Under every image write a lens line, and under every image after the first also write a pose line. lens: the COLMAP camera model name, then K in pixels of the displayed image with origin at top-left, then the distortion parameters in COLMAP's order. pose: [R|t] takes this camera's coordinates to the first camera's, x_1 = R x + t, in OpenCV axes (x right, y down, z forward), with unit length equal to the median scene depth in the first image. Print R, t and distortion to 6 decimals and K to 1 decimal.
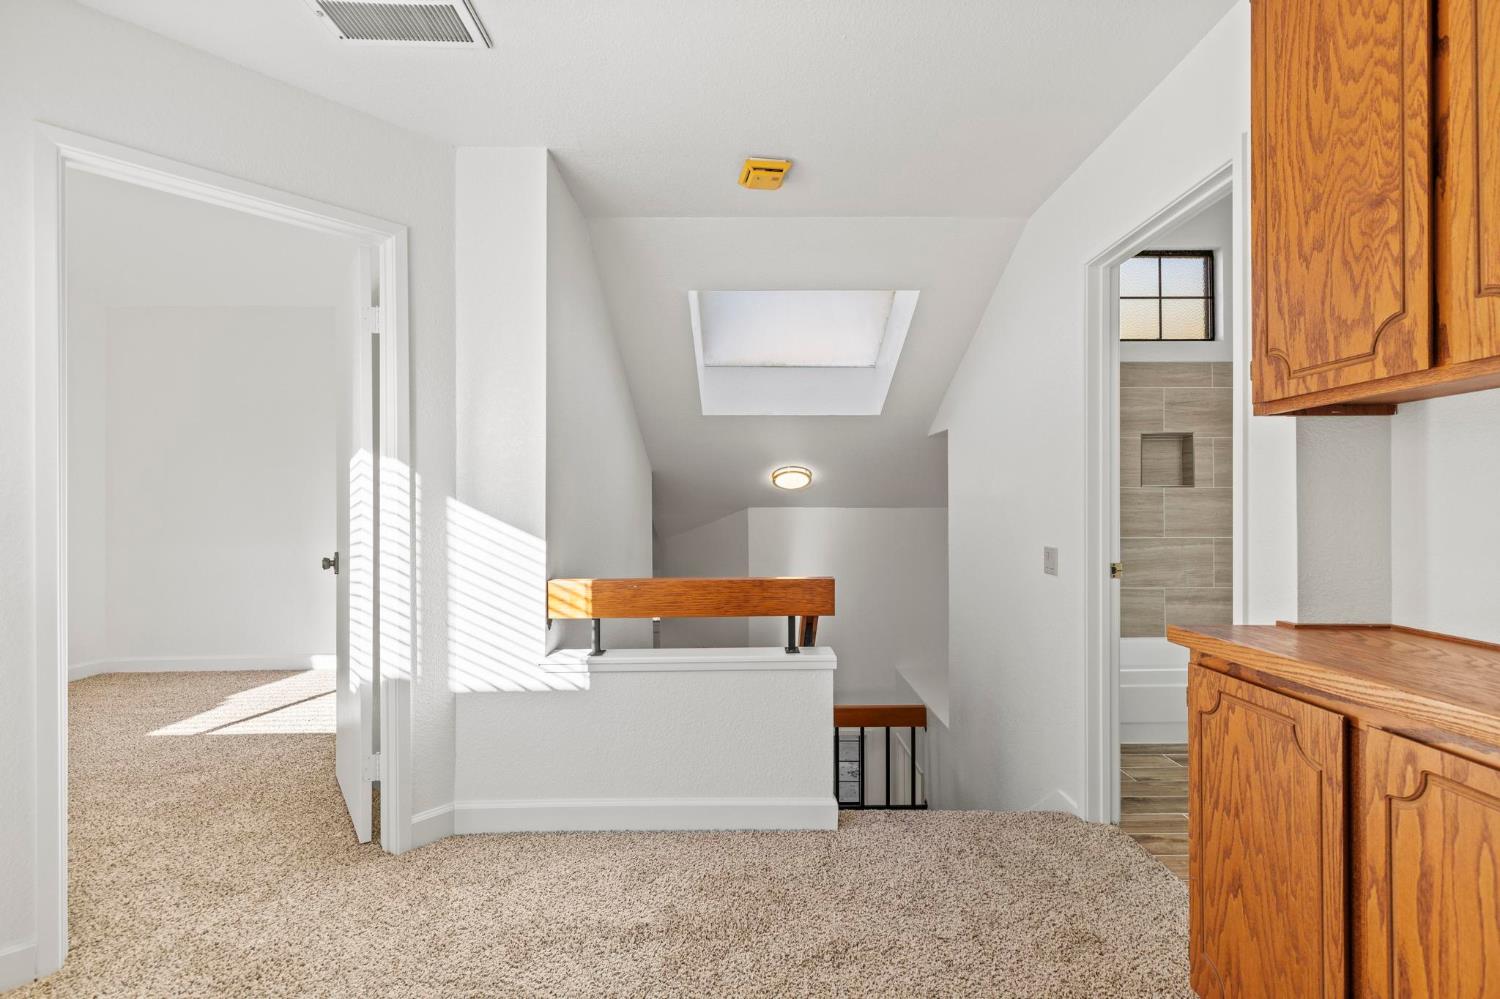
lens RADIAL K [[682.5, 0, 749.0], [0, 682.5, 503.9], [0, 0, 1]] dist [0.007666, -0.001561]
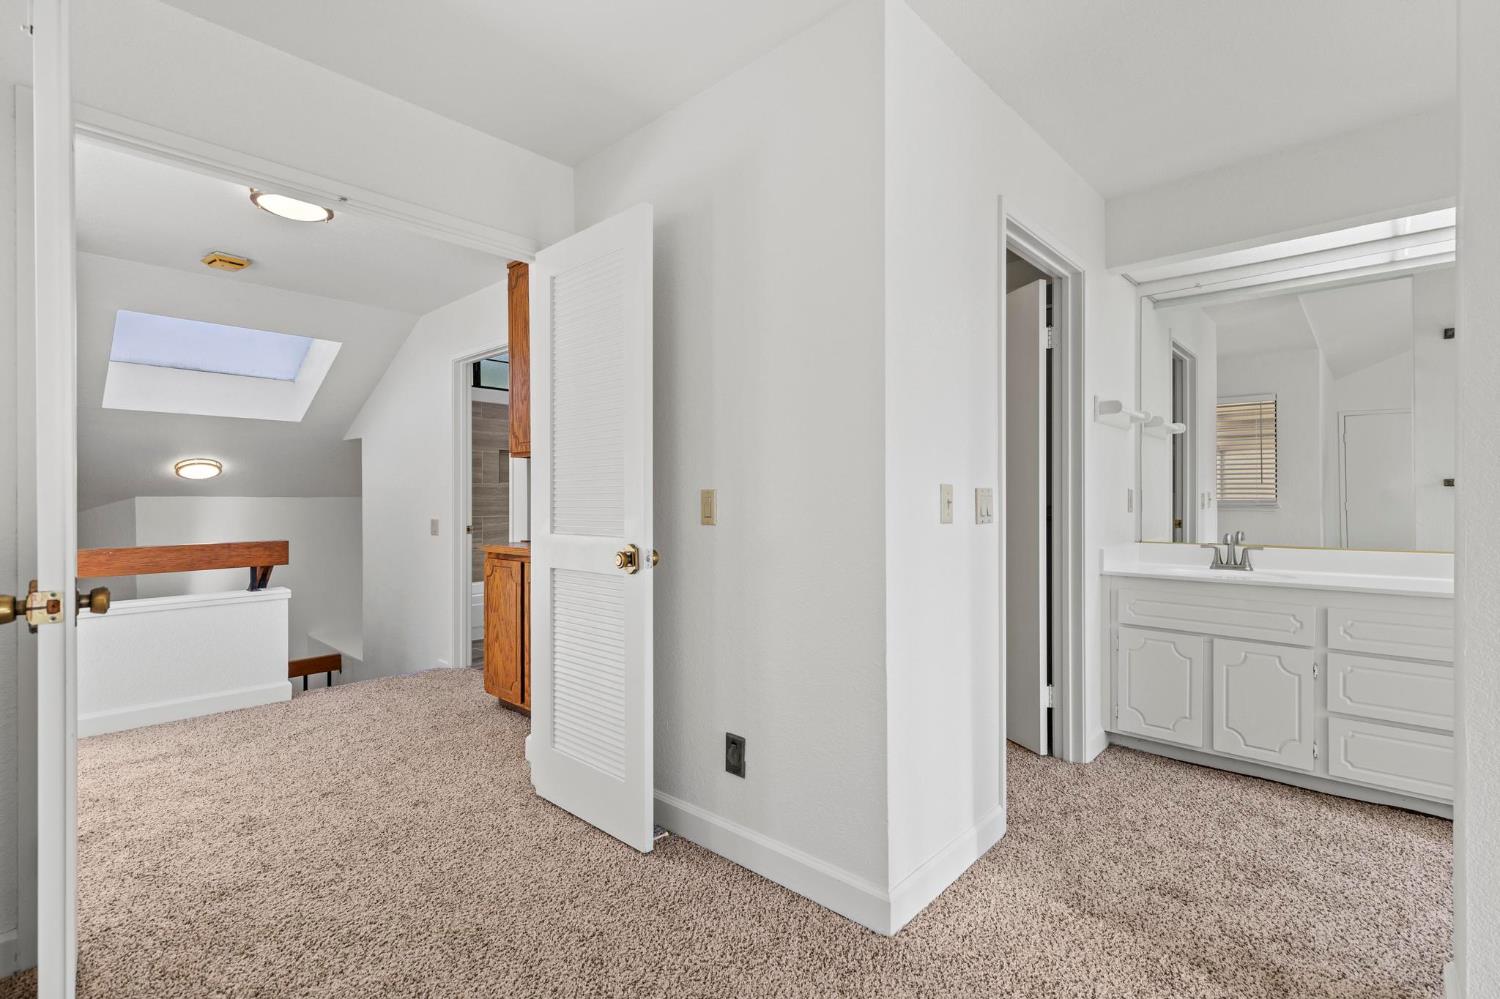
lens RADIAL K [[682.5, 0, 769.7], [0, 682.5, 501.3], [0, 0, 1]] dist [0.007666, -0.001561]
pose [[0.666479, -0.001298, 0.745523, -0.506086], [-0.003684, 0.999981, 0.005034, 0.014167], [-0.745515, -0.006101, 0.666461, -1.410171]]
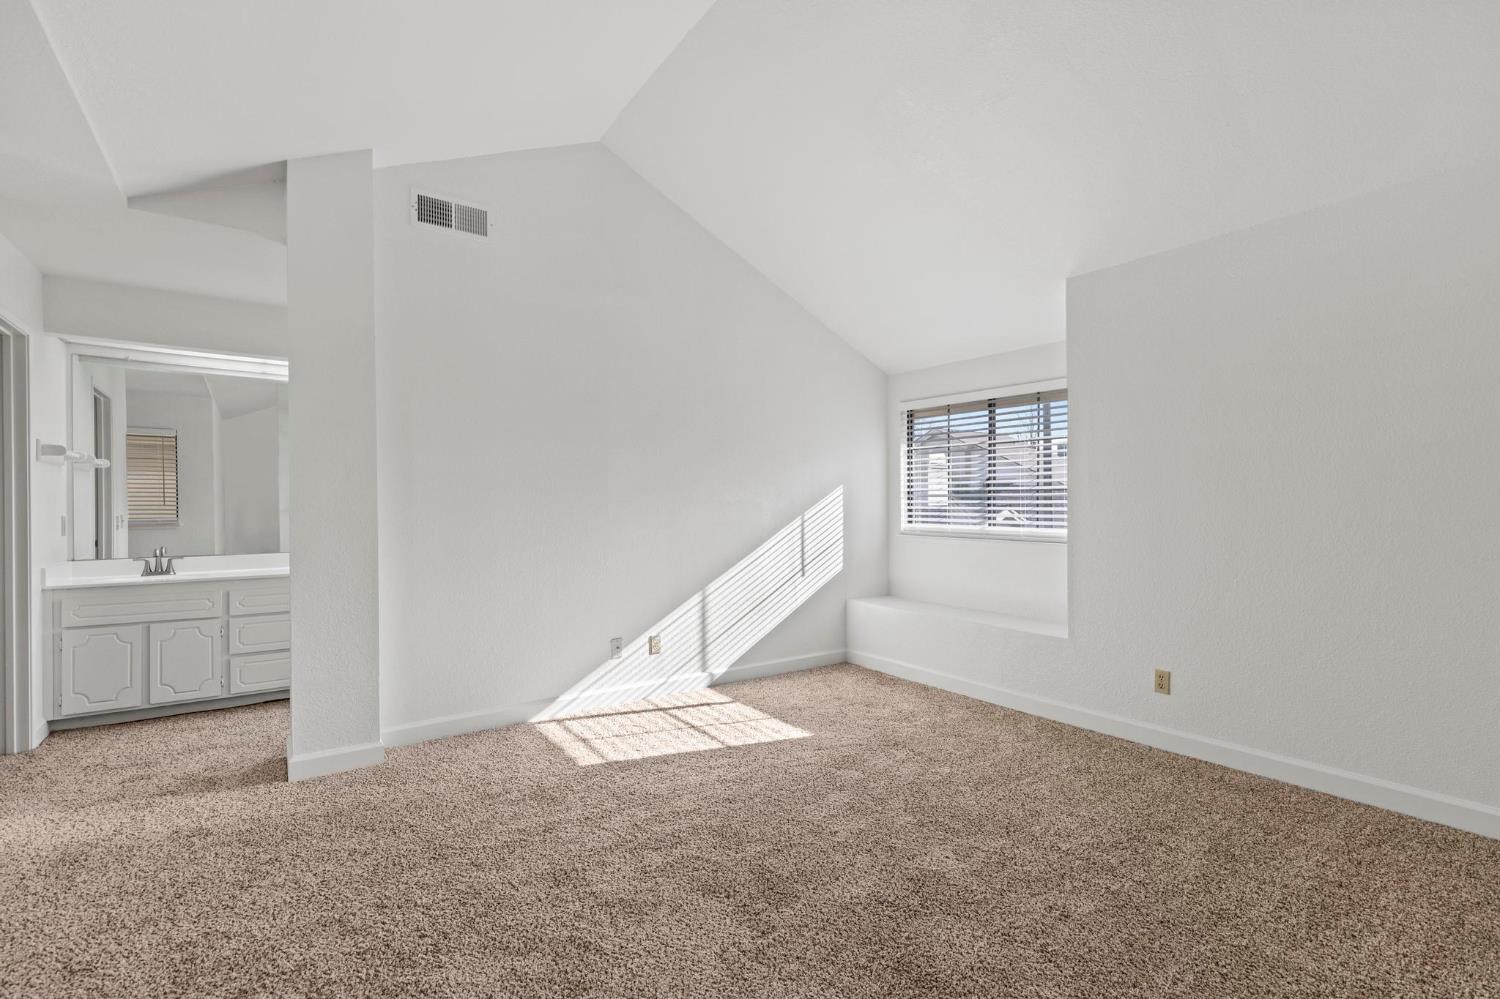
lens RADIAL K [[682.5, 0, 753.5], [0, 682.5, 505.1], [0, 0, 1]] dist [0.007666, -0.001561]
pose [[-0.585258, 0.005881, 0.810826, -1.843006], [0.002536, 0.999982, -0.005422, -0.044857], [-0.810843, -0.001117, -0.585263, -1.406070]]
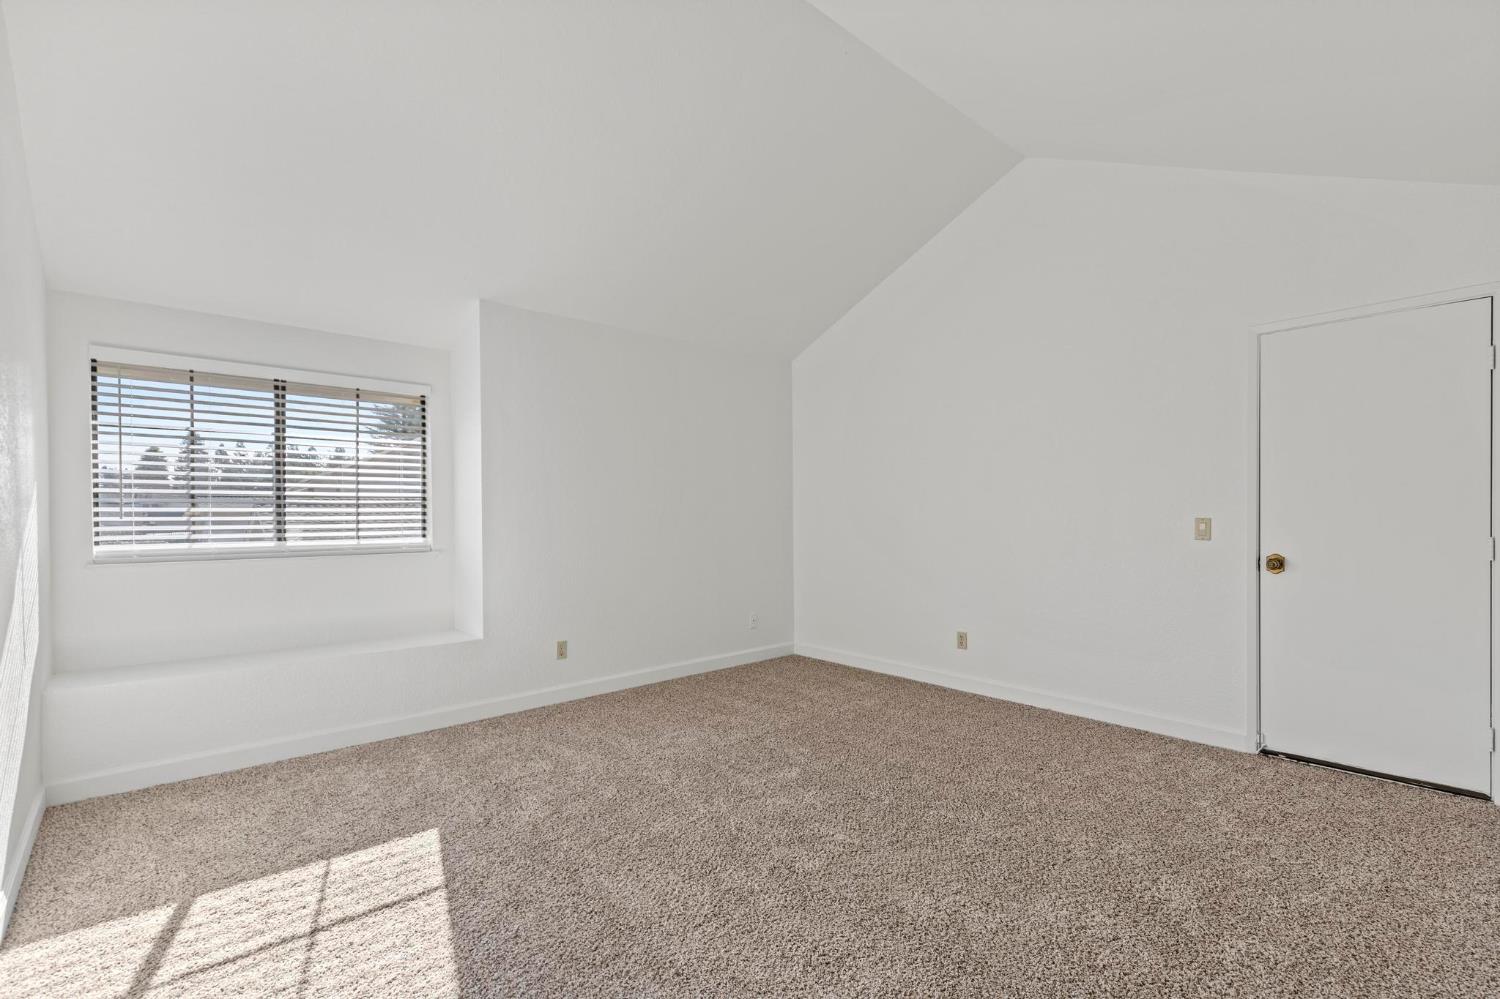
lens RADIAL K [[682.5, 0, 752.0], [0, 682.5, 508.1], [0, 0, 1]] dist [0.007666, -0.001561]
pose [[-0.740916, 0.009469, -0.671531, 0.650834], [0.015840, 0.999869, -0.003379, -0.046474], [0.671411, -0.013140, -0.740968, -1.123621]]
